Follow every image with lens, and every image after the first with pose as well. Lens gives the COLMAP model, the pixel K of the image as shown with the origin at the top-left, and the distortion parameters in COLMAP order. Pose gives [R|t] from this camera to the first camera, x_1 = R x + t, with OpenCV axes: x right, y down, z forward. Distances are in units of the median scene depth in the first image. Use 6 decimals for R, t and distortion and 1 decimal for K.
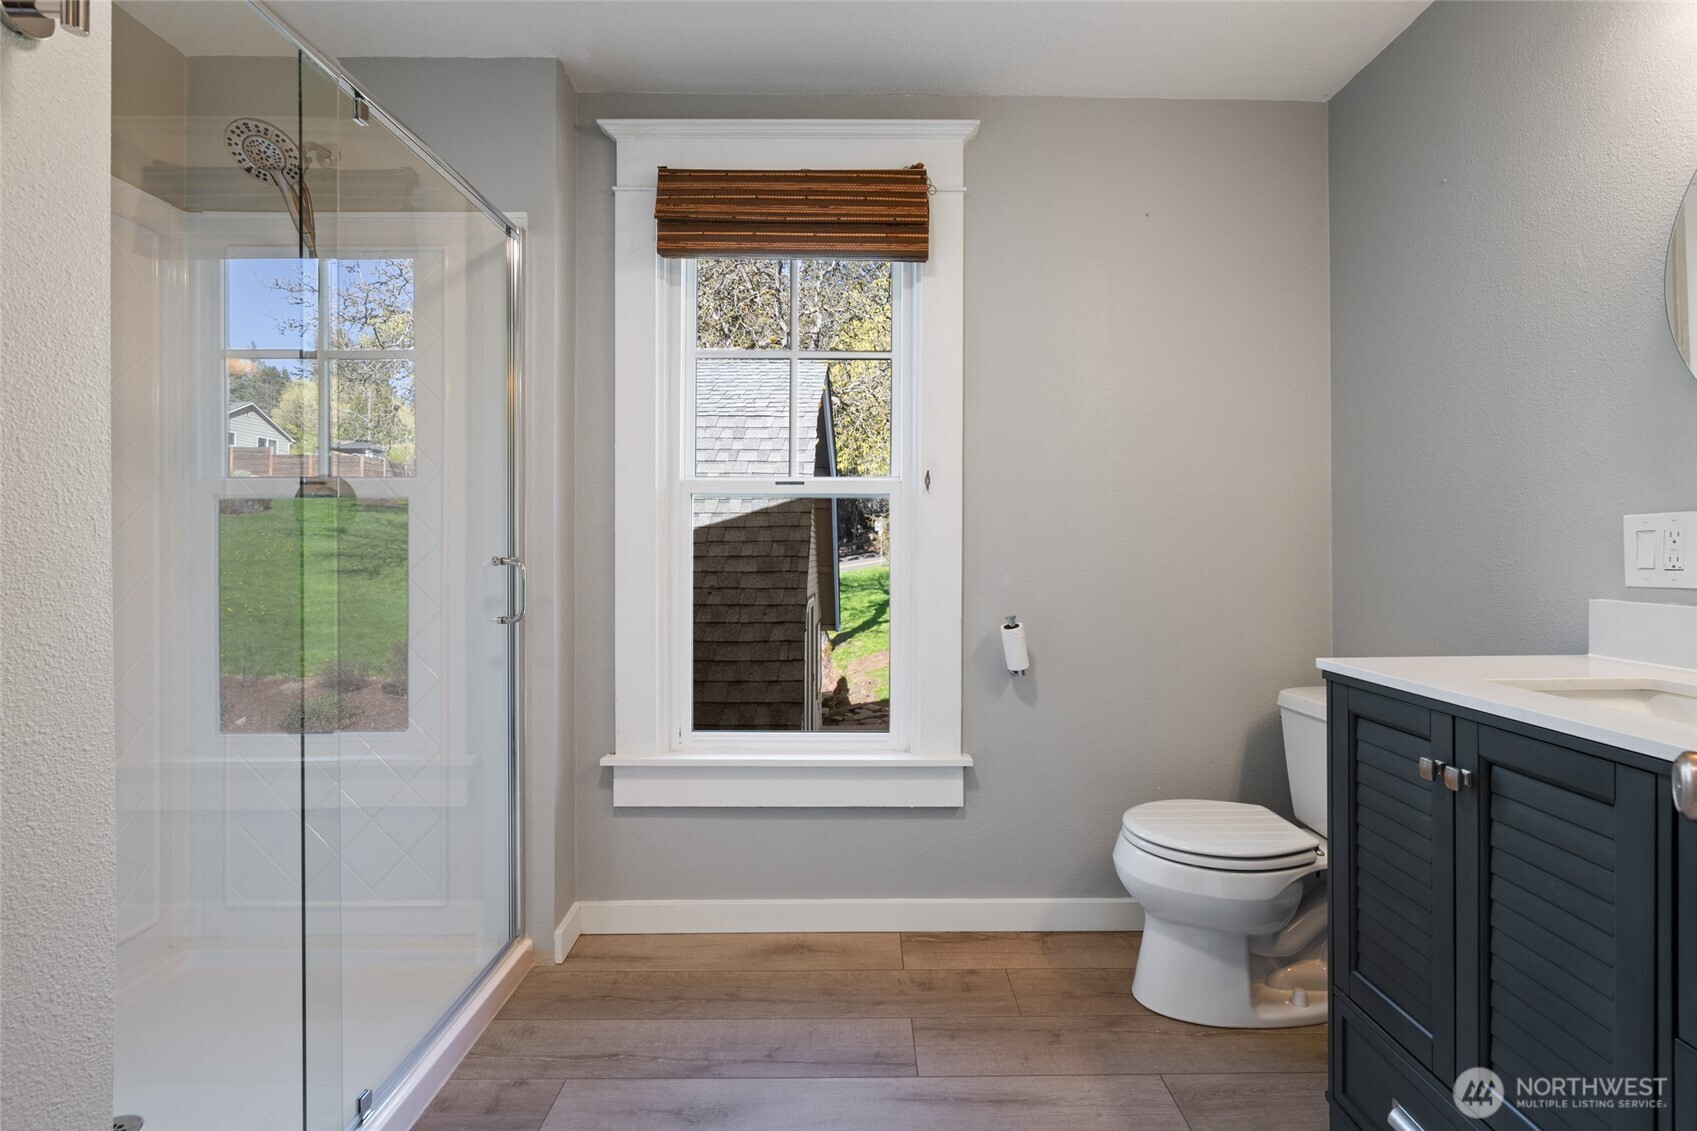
lens RADIAL K [[768.5, 0, 849.7], [0, 768.5, 557.3], [0, 0, 1]] dist [-0.007444, 0.003522]
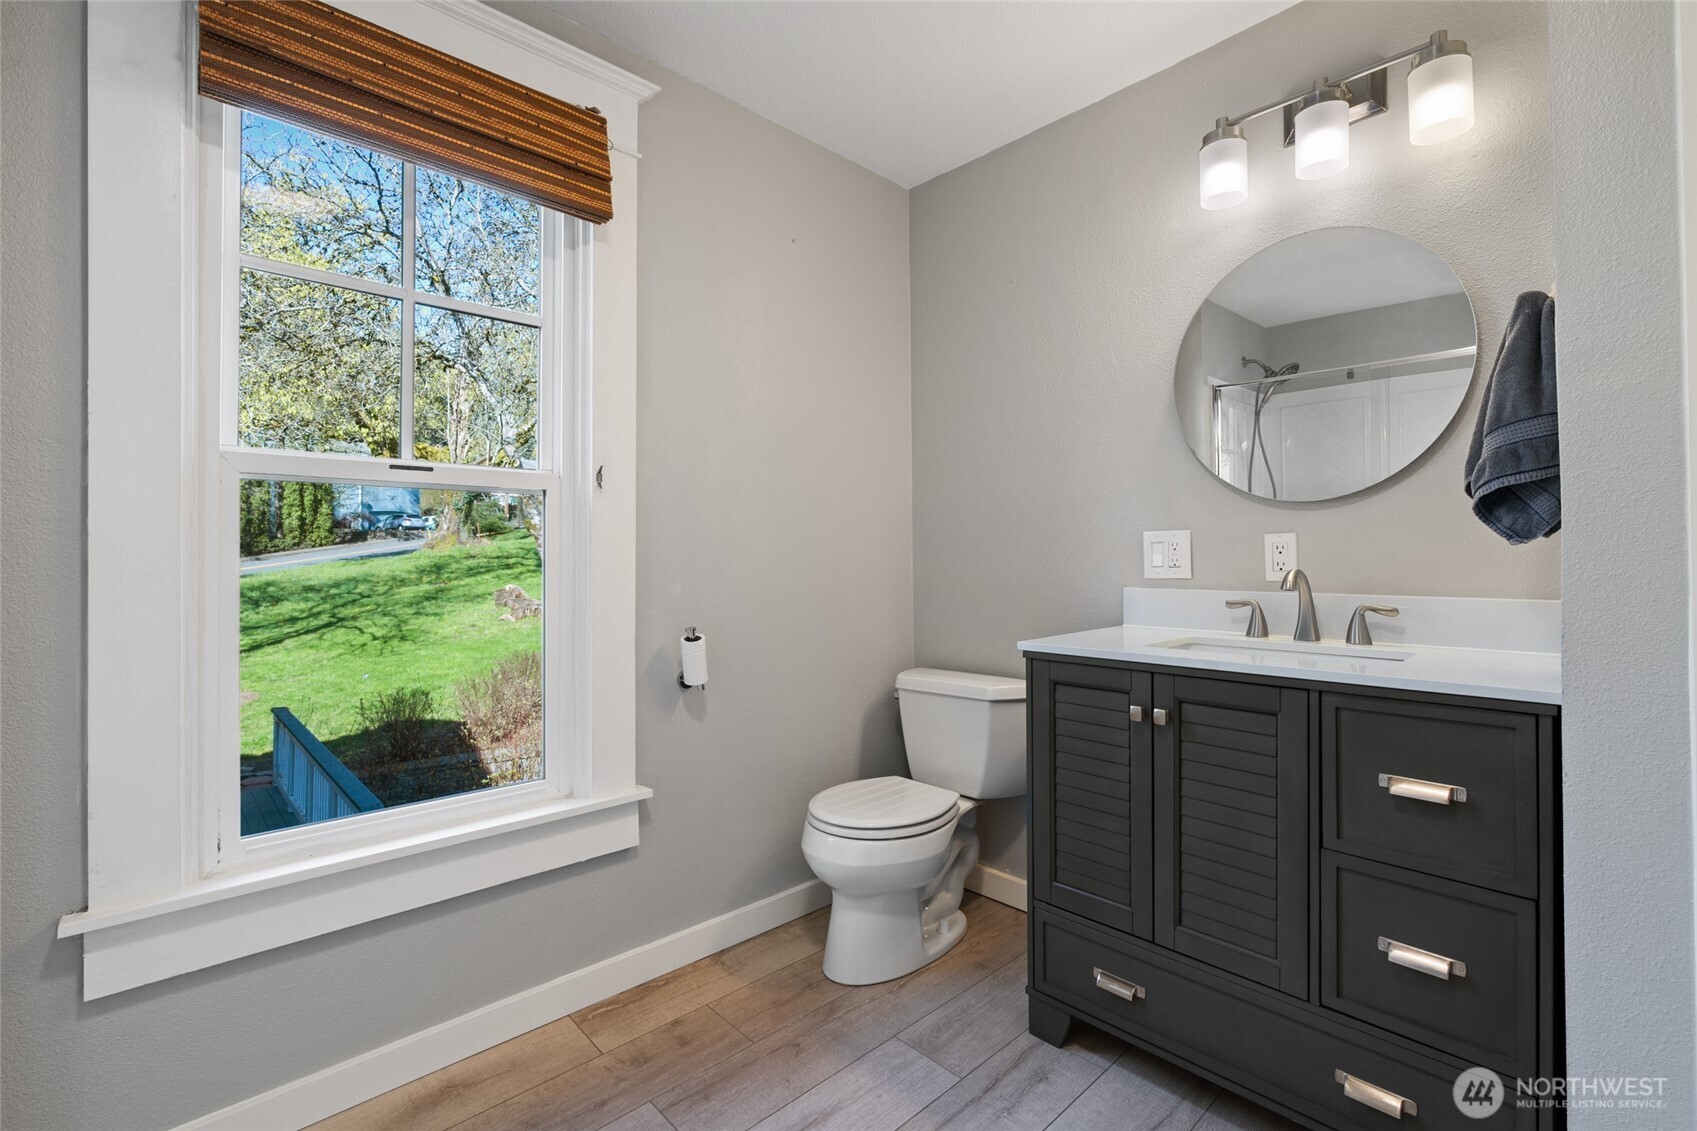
lens RADIAL K [[768.5, 0, 849.8], [0, 768.5, 560.7], [0, 0, 1]] dist [-0.007444, 0.003522]
pose [[0.724333, -0.006977, 0.689415, -0.304332], [0.012509, 0.999917, -0.003024, -0.000022], [-0.689337, 0.010815, 0.724360, 0.190956]]
